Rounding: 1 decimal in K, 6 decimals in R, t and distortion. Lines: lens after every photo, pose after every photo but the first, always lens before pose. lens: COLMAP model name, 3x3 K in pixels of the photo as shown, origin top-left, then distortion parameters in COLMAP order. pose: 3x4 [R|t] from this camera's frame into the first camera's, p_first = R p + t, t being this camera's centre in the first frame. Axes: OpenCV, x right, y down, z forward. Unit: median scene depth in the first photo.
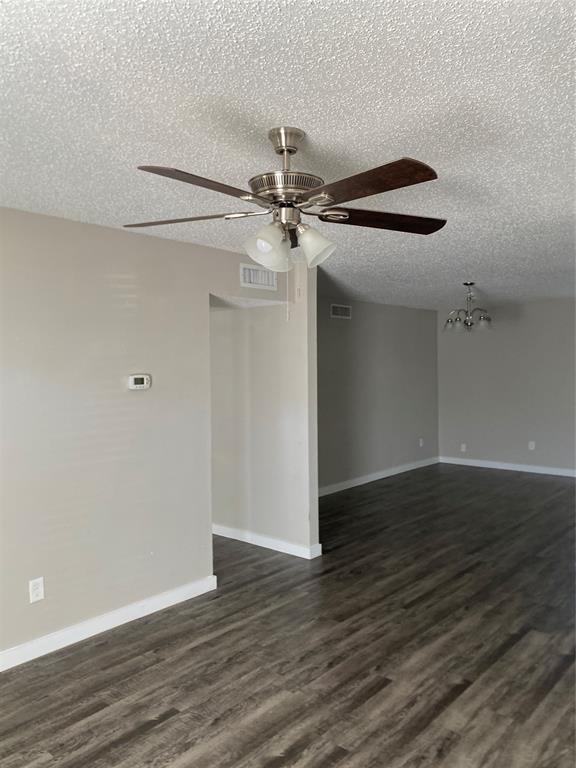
lens RADIAL K [[599.0, 0, 288.3], [0, 599.0, 383.8], [0, 0, 1]] dist [0.069146, -0.010903]
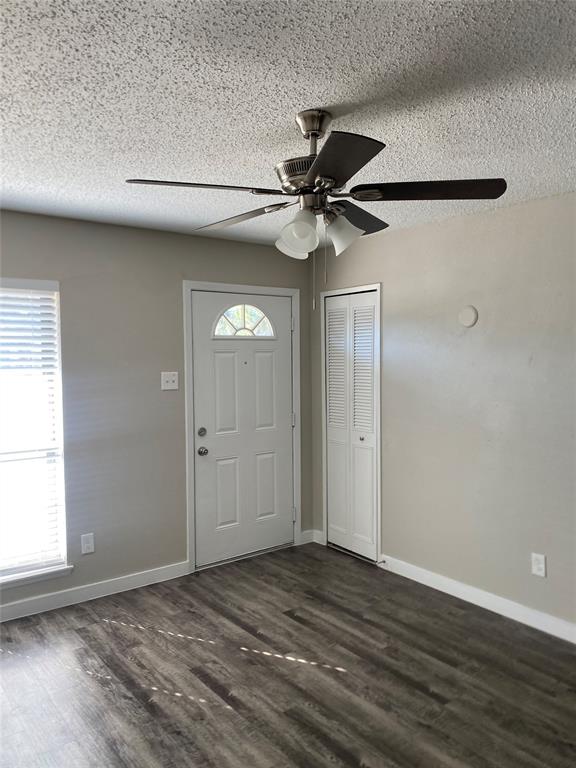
lens RADIAL K [[599.0, 0, 293.2], [0, 599.0, 385.8], [0, 0, 1]] dist [0.069146, -0.010903]
pose [[-0.185804, 0.058949, -0.980817, 0.742512], [-0.022239, 0.997691, 0.064176, -0.023486], [0.982335, 0.033736, -0.184064, 0.872772]]
